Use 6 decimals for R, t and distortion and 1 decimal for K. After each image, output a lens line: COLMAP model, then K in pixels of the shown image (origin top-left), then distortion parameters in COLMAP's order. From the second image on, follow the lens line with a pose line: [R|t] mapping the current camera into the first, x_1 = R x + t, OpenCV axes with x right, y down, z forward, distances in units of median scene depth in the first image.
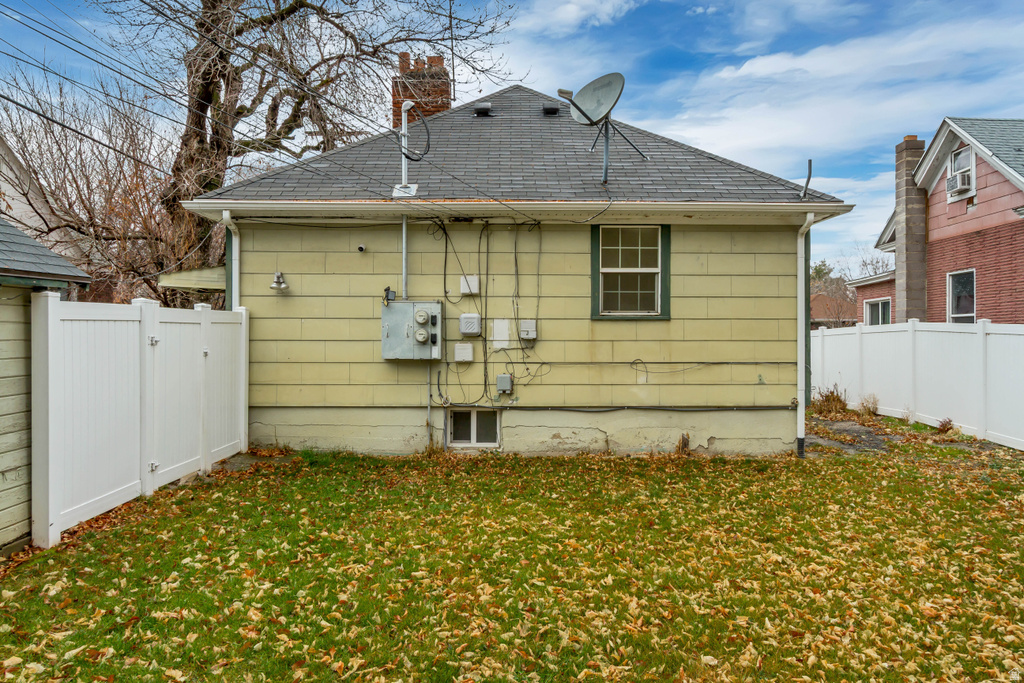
lens RADIAL K [[682.8, 0, 516.6], [0, 682.8, 335.7], [0, 0, 1]] dist [0.011954, 0.002221]
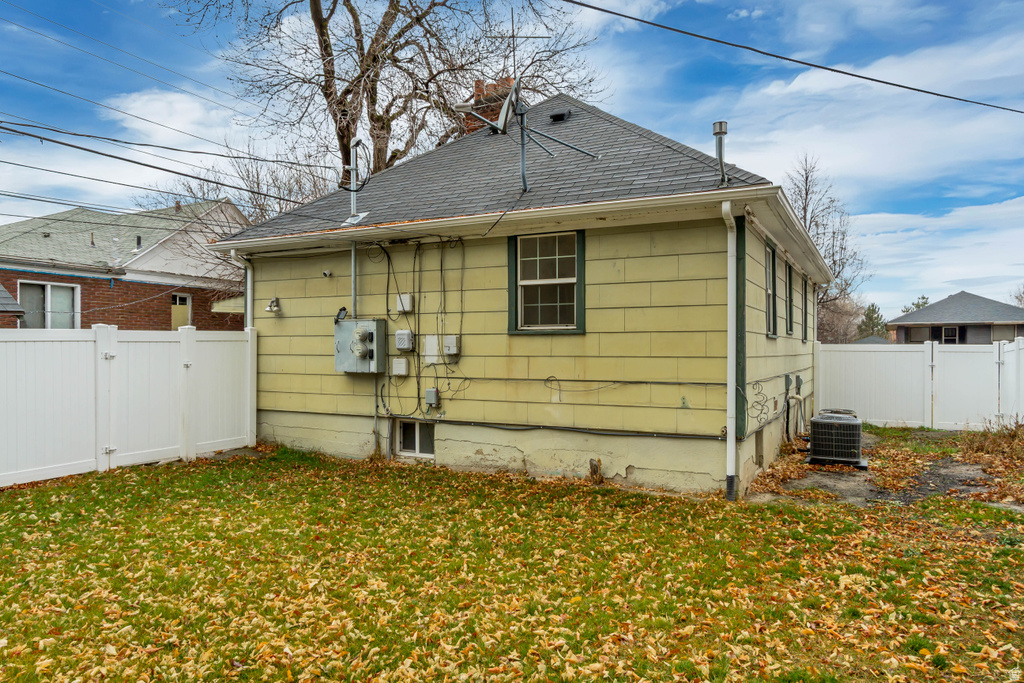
lens RADIAL K [[682.8, 0, 513.6], [0, 682.8, 349.4], [0, 0, 1]] dist [0.011954, 0.002221]
pose [[0.876380, -0.000431, -0.481621, 0.583730], [0.001894, 0.999995, 0.002552, -0.004878], [0.481617, -0.003149, 0.876376, 0.153912]]
